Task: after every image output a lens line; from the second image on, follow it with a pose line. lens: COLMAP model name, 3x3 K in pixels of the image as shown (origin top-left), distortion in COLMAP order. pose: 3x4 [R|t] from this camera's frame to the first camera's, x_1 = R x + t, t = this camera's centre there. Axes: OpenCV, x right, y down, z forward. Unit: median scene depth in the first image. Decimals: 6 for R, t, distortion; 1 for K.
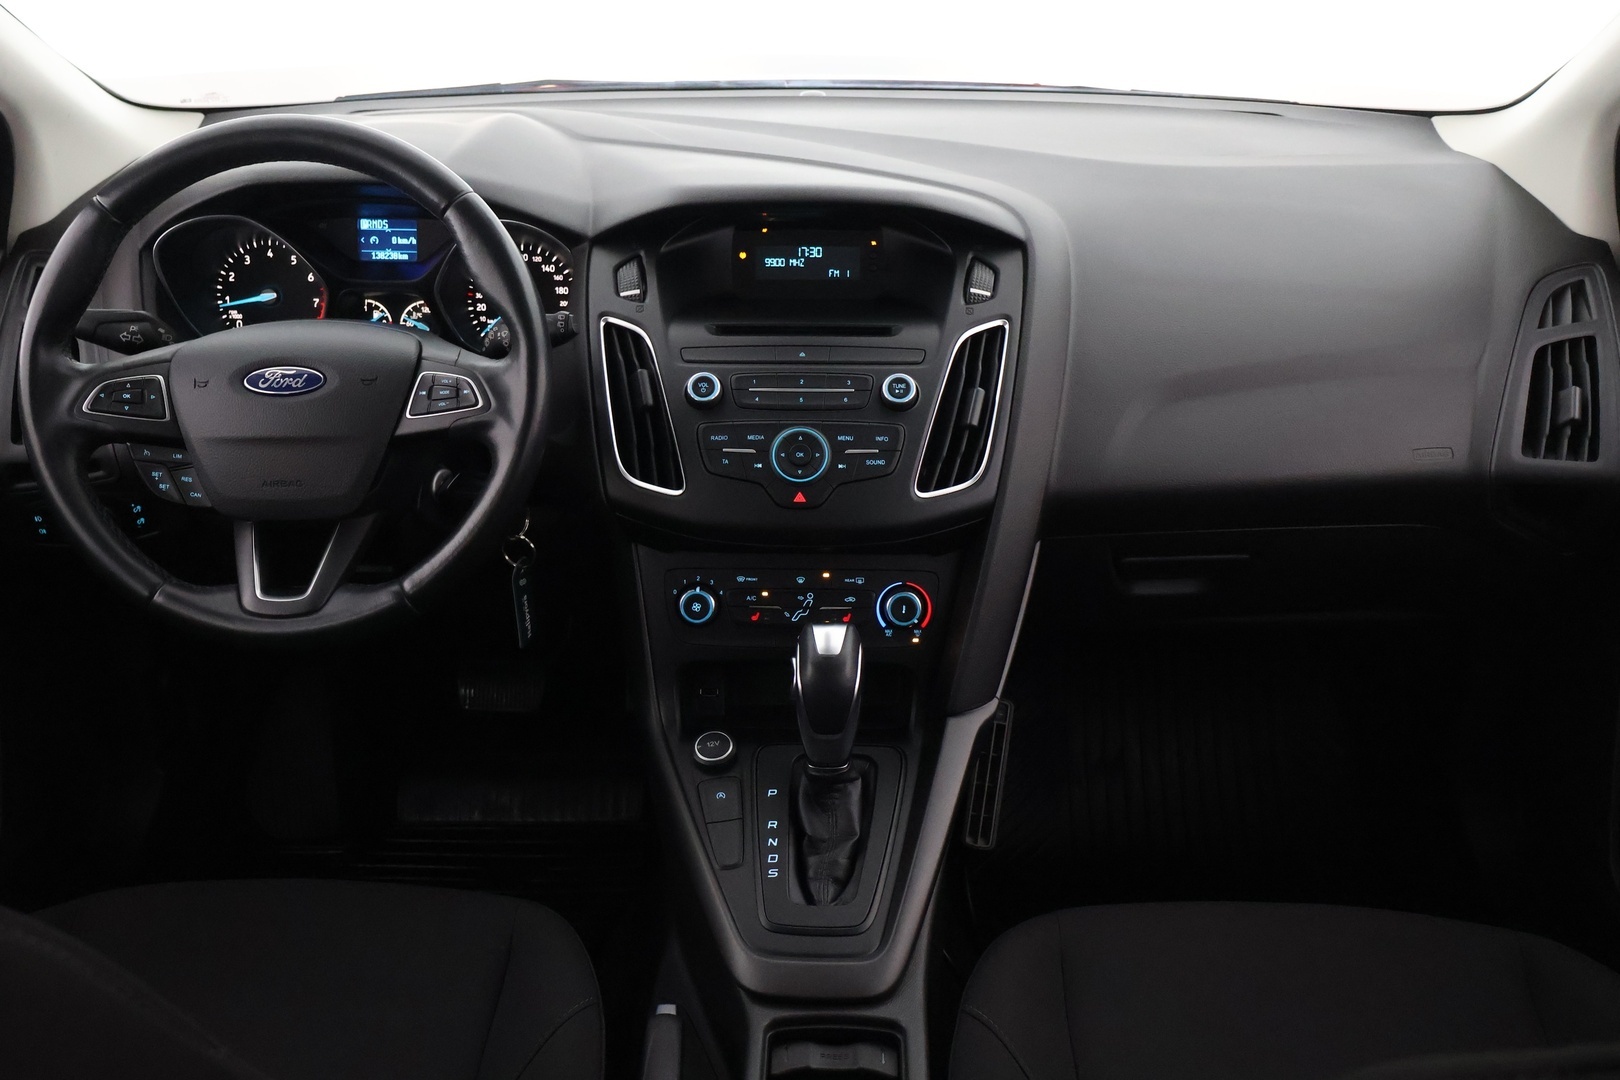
lens RADIAL K [[1630.6, 0, 809.4], [0, 1630.6, 545.2], [0, 0, 1]] dist [-0.003223, 0.000000]
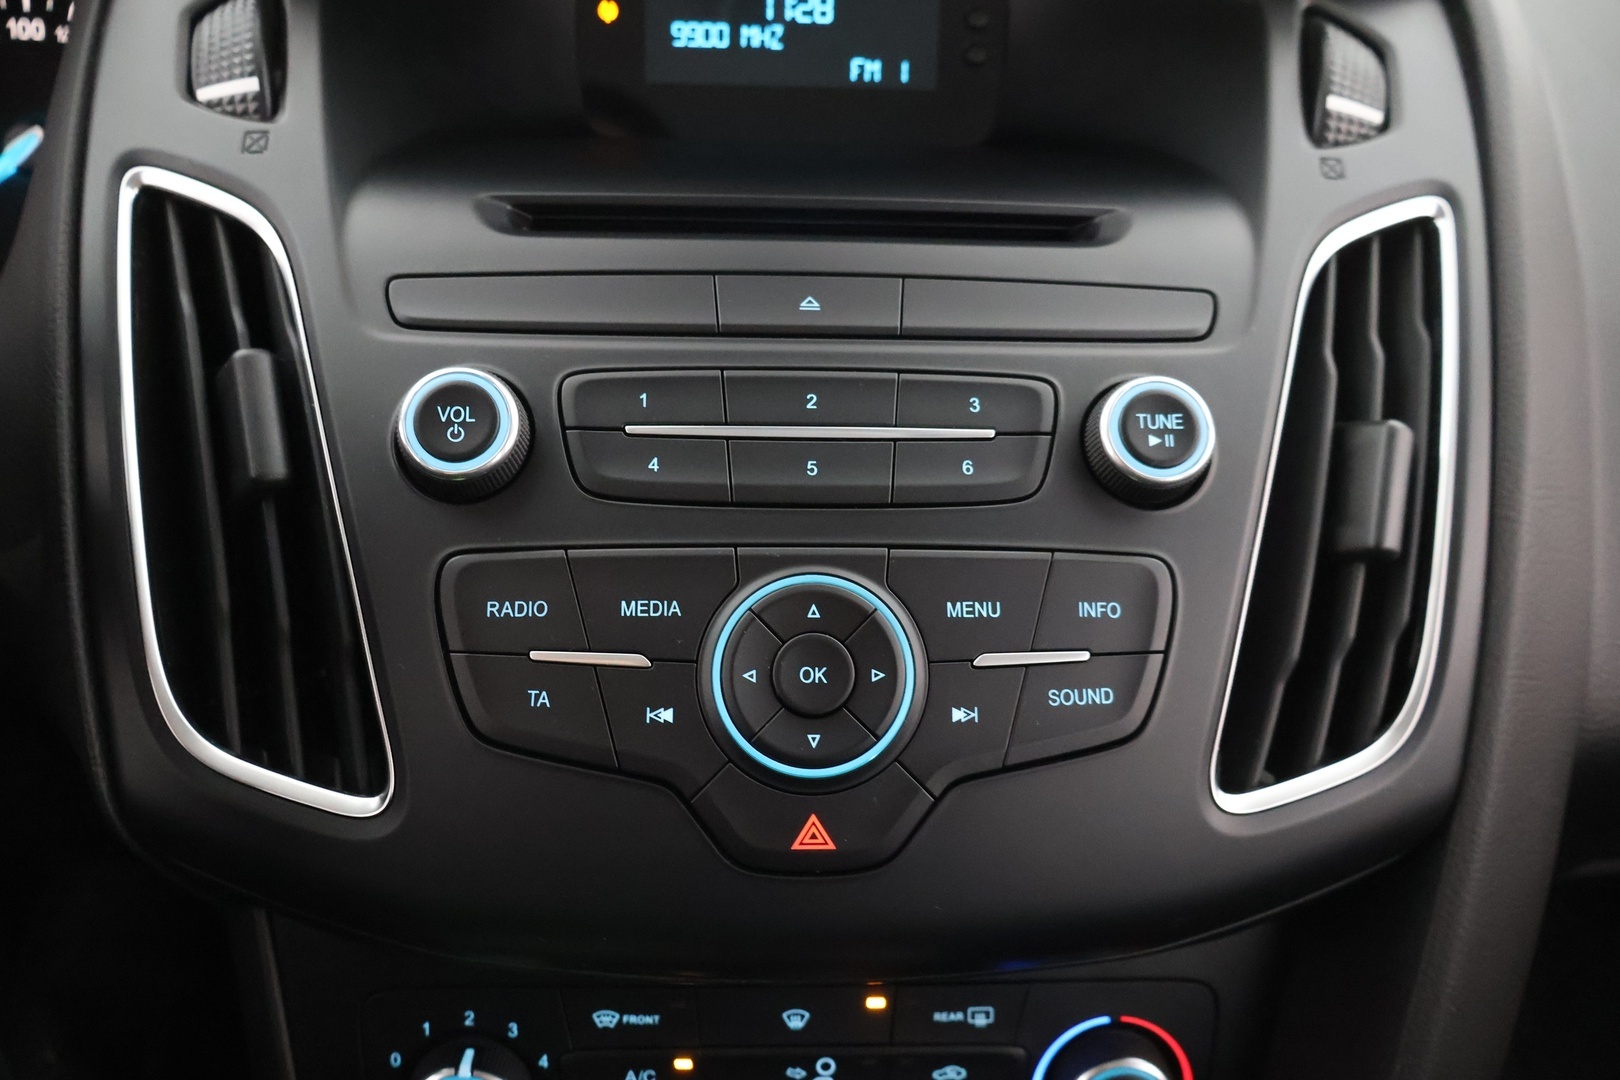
lens RADIAL K [[1423.8, 0, 819.0], [0, 1423.8, 554.0], [0, 0, 1]] dist [0.019594, -0.014904]
pose [[0.996381, -0.005921, 0.084789, -0.024557], [-0.000242, 0.997369, 0.072495, -0.091550], [-0.084995, -0.072253, 0.993758, 0.748114]]
